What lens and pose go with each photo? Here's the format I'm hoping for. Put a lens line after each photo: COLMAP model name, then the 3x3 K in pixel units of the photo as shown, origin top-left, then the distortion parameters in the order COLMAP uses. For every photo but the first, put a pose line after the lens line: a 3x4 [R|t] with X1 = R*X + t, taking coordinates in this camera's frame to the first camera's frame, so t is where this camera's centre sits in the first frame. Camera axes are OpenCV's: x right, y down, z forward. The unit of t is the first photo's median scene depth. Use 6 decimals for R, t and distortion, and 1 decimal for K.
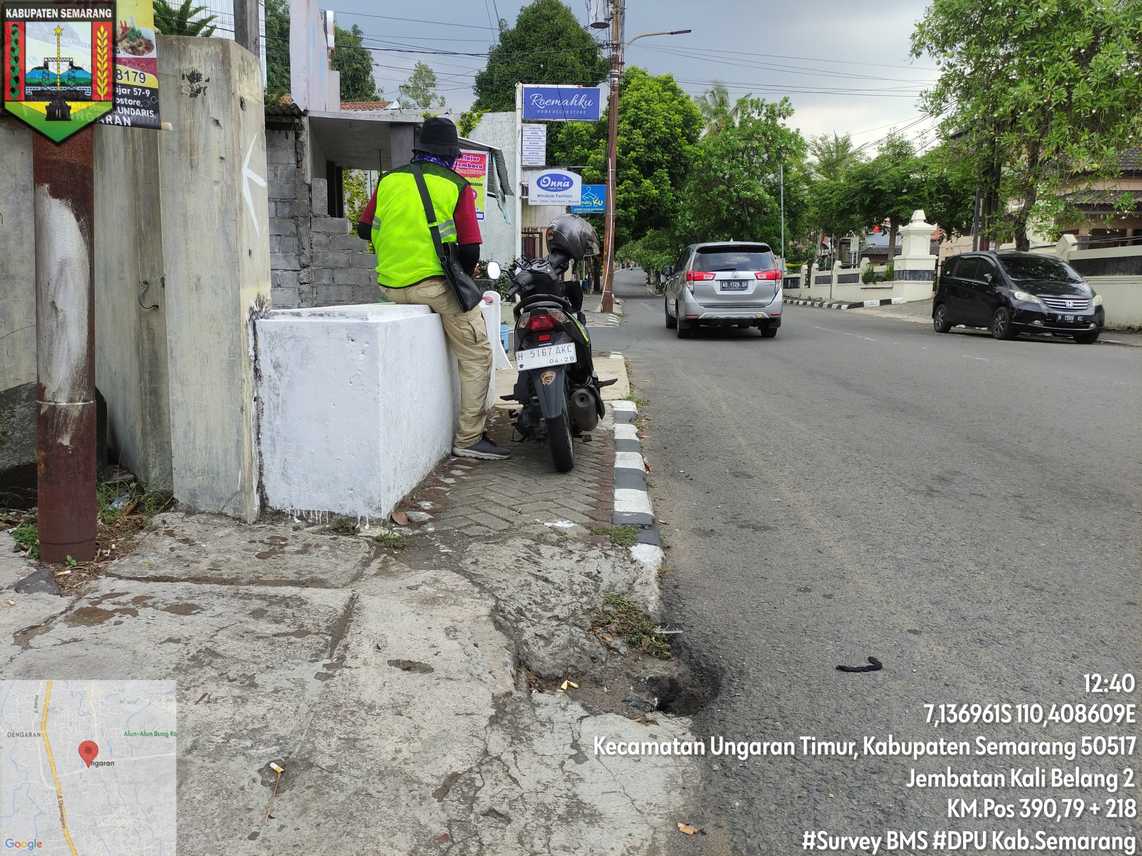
lens RADIAL K [[843.1, 0, 566.9], [0, 843.1, 429.2], [0, 0, 1]] dist [0.051569, -0.051272]
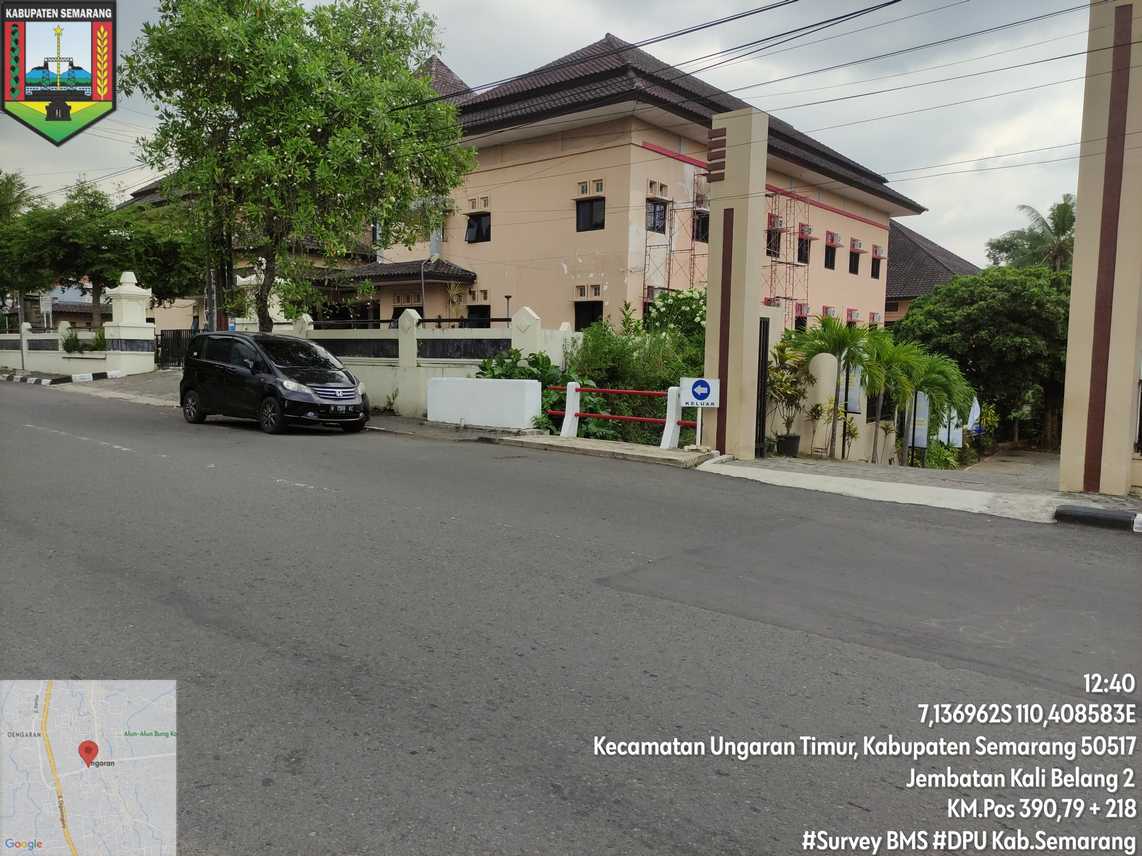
lens RADIAL K [[845.2, 0, 571.0], [0, 845.2, 428.0], [0, 0, 1]] dist [0.056131, -0.050131]
pose [[0.634174, -0.065438, 0.770417, 0.021353], [0.116740, 0.993093, -0.011744, -0.056605], [-0.764327, 0.097386, 0.637433, 0.174133]]
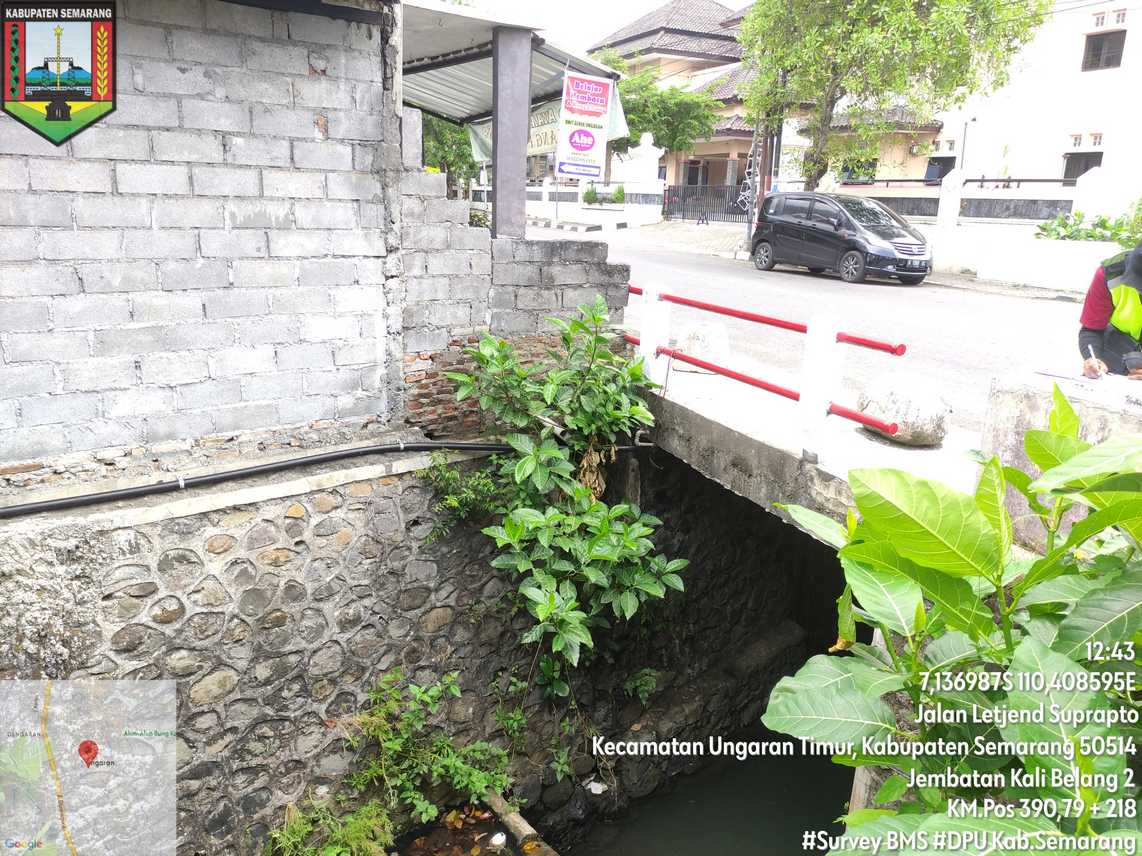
lens RADIAL K [[843.1, 0, 566.9], [0, 843.1, 429.2], [0, 0, 1]] dist [0.051569, -0.051272]
pose [[0.898363, -0.097626, 0.428268, -0.235687], [0.048058, 0.990981, 0.125091, -0.065151], [-0.436617, -0.091796, 0.894952, 0.178685]]
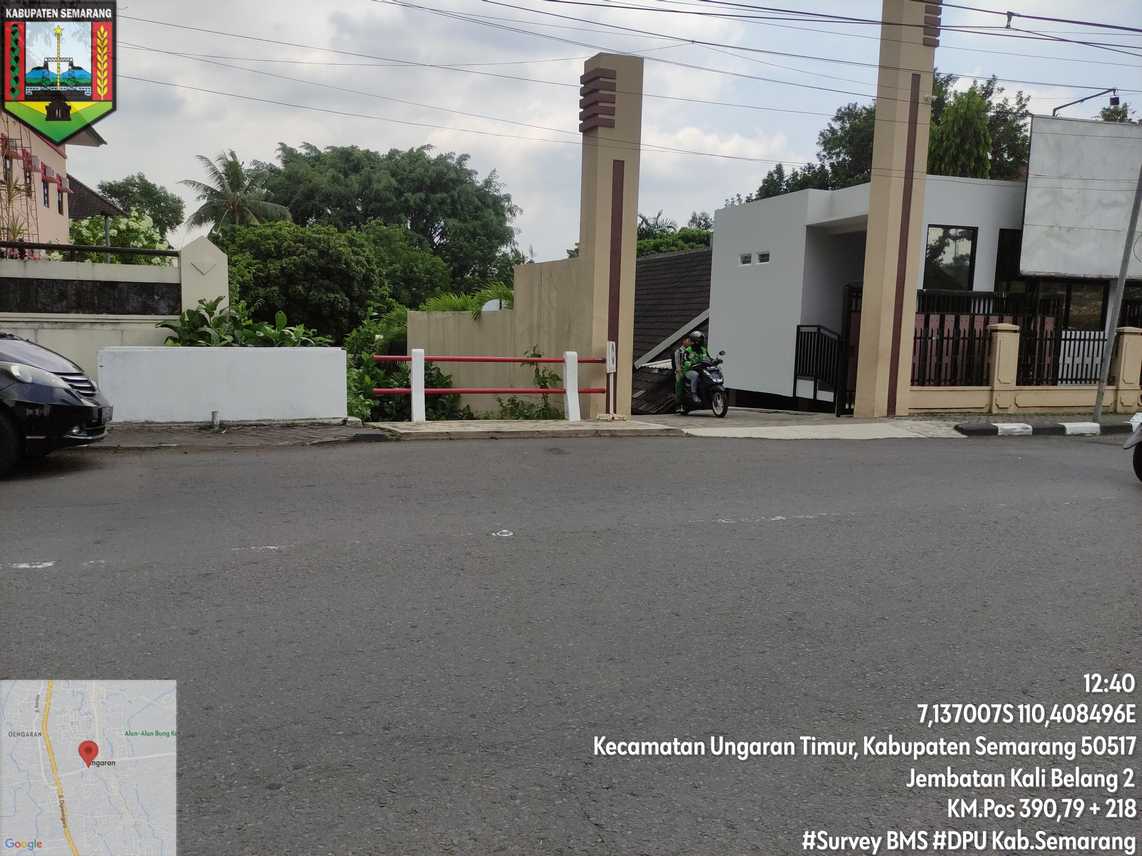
lens RADIAL K [[845.2, 0, 571.0], [0, 845.2, 428.0], [0, 0, 1]] dist [0.056131, -0.050131]
pose [[-0.346945, -0.145831, 0.926479, 0.017972], [0.122989, 0.972233, 0.199089, -0.158221], [-0.929787, 0.183020, -0.319376, 0.755563]]
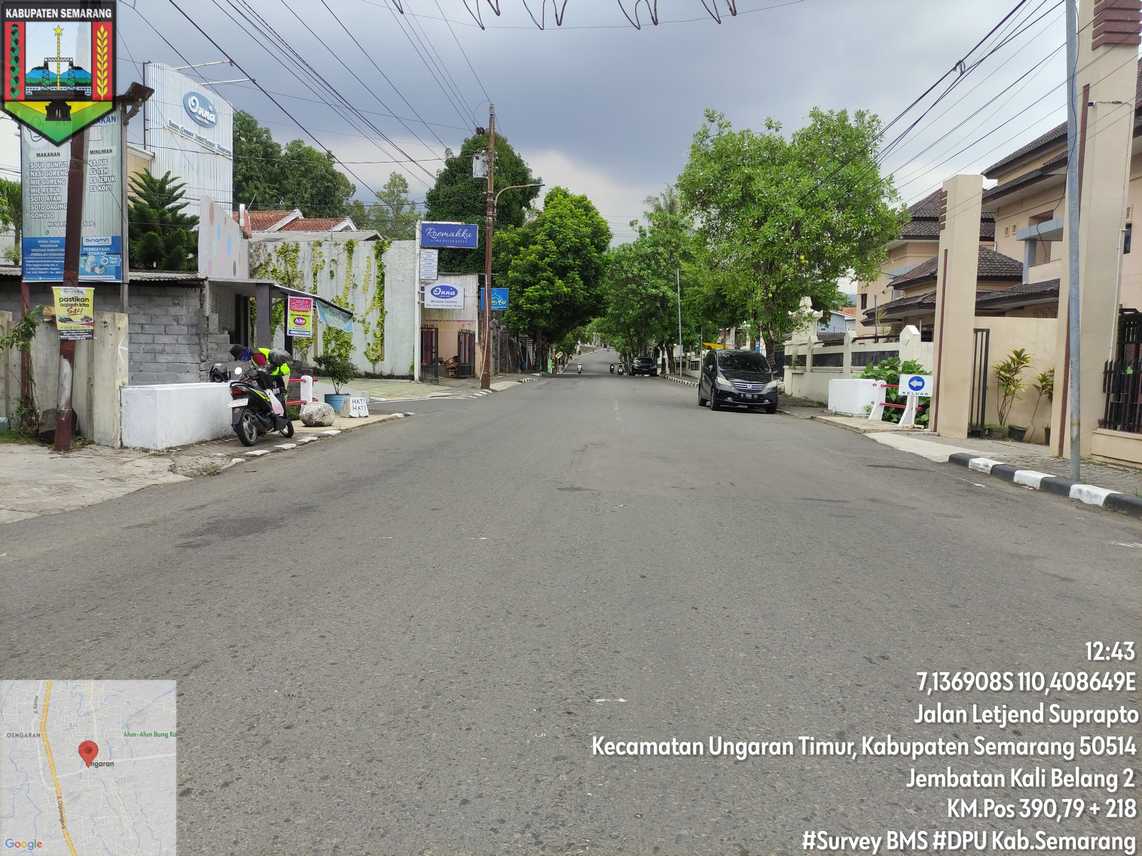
lens RADIAL K [[845.2, 0, 571.0], [0, 845.2, 428.0], [0, 0, 1]] dist [0.056131, -0.050131]
pose [[0.999951, 0.009752, 0.001683, 0.229870], [-0.009560, 0.995849, -0.090518, 0.051360], [-0.002559, 0.090498, 0.995893, -0.386148]]
